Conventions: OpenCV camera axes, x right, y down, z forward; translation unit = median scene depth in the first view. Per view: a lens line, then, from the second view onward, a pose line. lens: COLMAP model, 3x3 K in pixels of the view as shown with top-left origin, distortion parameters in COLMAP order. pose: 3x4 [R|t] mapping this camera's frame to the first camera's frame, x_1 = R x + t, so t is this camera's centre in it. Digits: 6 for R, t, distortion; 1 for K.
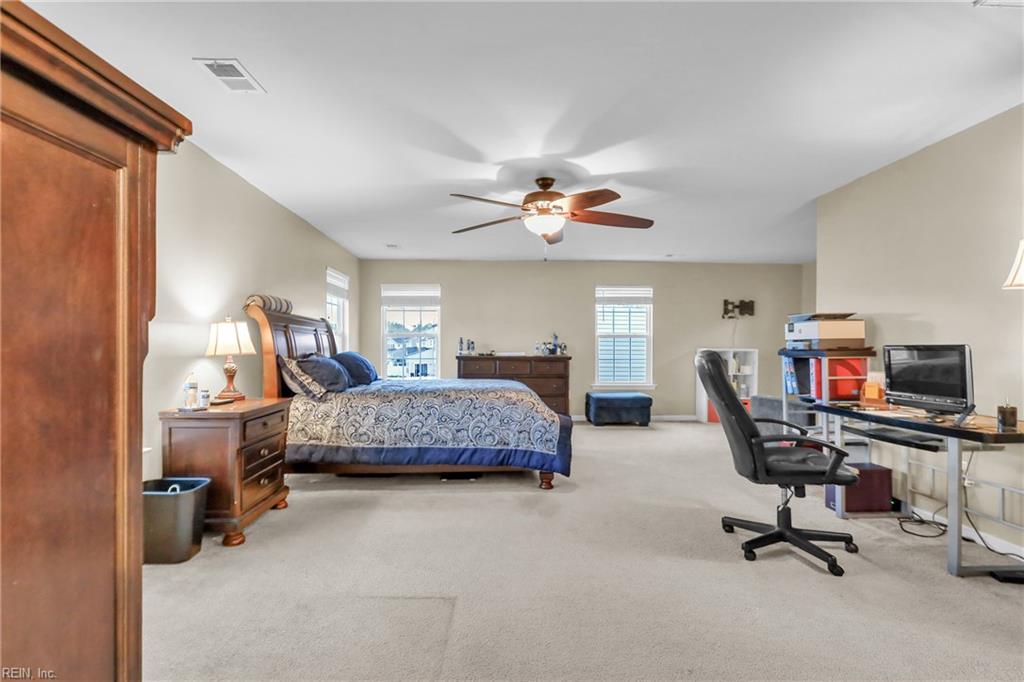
lens RADIAL K [[481.2, 0, 512.5], [0, 481.2, 346.1], [0, 0, 1]] dist [-0.002026, 0.001572]
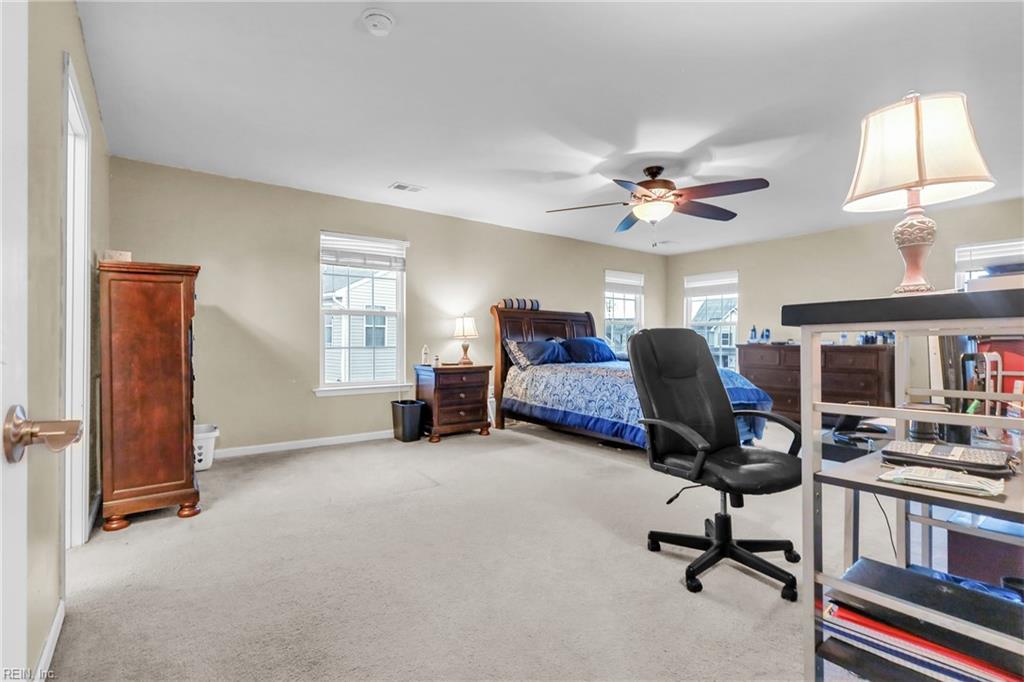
lens RADIAL K [[481.2, 0, 507.1], [0, 481.2, 338.3], [0, 0, 1]] dist [-0.002026, 0.001572]
pose [[0.561181, -0.000943, -0.827692, 0.761577], [-0.004221, 0.999983, -0.004002, 0.025688], [0.827682, 0.005740, 0.561168, 0.163118]]
